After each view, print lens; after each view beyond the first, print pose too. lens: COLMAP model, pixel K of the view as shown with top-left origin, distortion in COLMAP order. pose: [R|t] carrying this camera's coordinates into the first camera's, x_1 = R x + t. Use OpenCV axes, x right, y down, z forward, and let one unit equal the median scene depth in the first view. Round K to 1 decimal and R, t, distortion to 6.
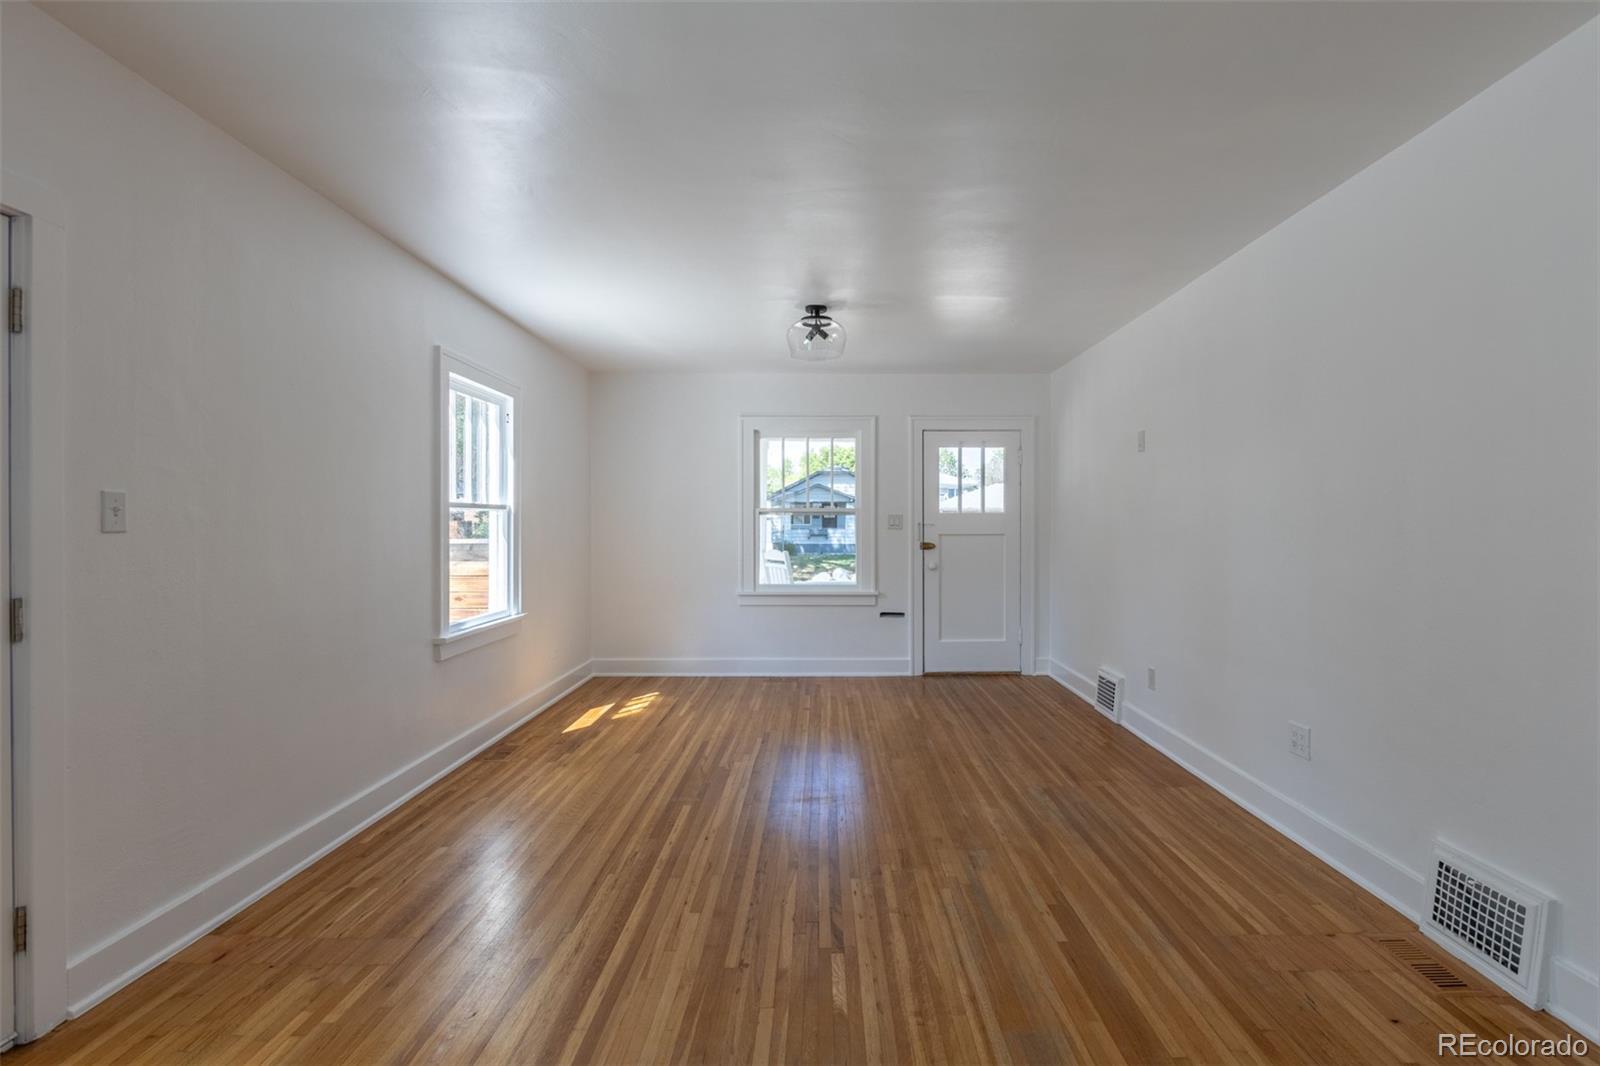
lens RADIAL K [[768.4, 0, 834.5], [0, 768.4, 524.7], [0, 0, 1]] dist [-0.008575, 0.001512]
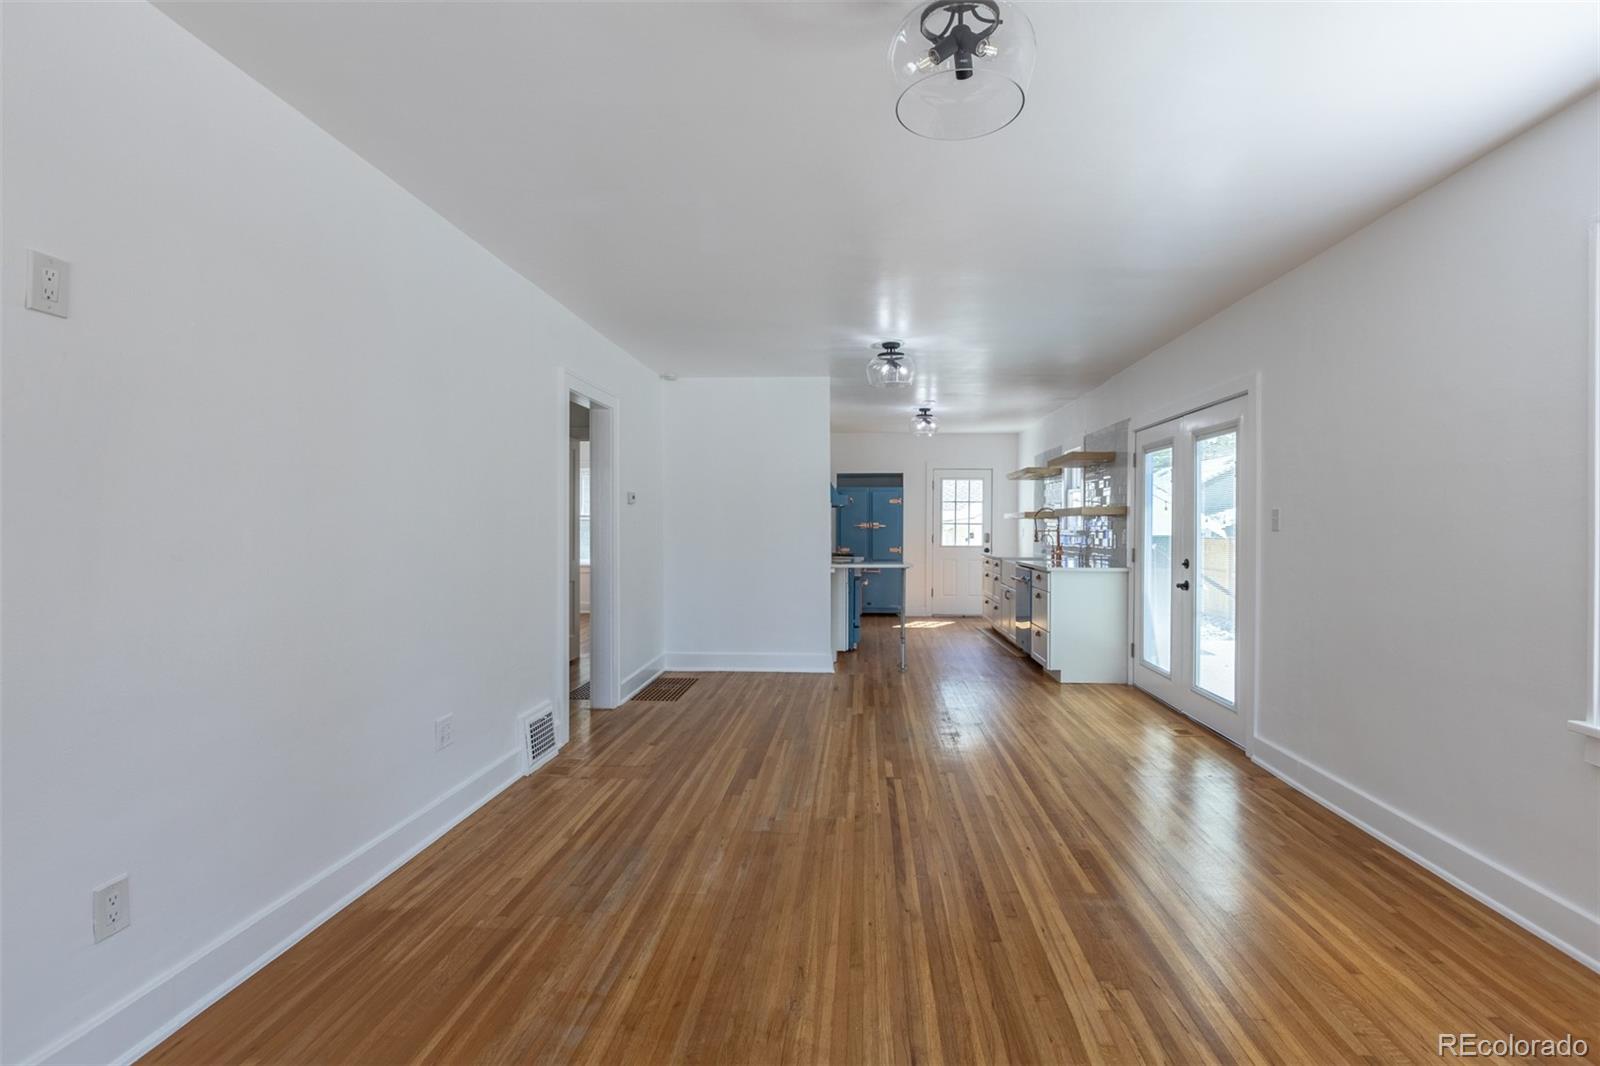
lens RADIAL K [[739.7, 0, 839.3], [0, 739.7, 517.0], [0, 0, 1]] dist [-0.012091, -0.000122]
pose [[-0.998783, -0.002854, 0.049245, 0.022573], [-0.003413, 0.999931, -0.011264, 0.000717], [-0.049209, -0.011419, -0.998723, 1.603255]]
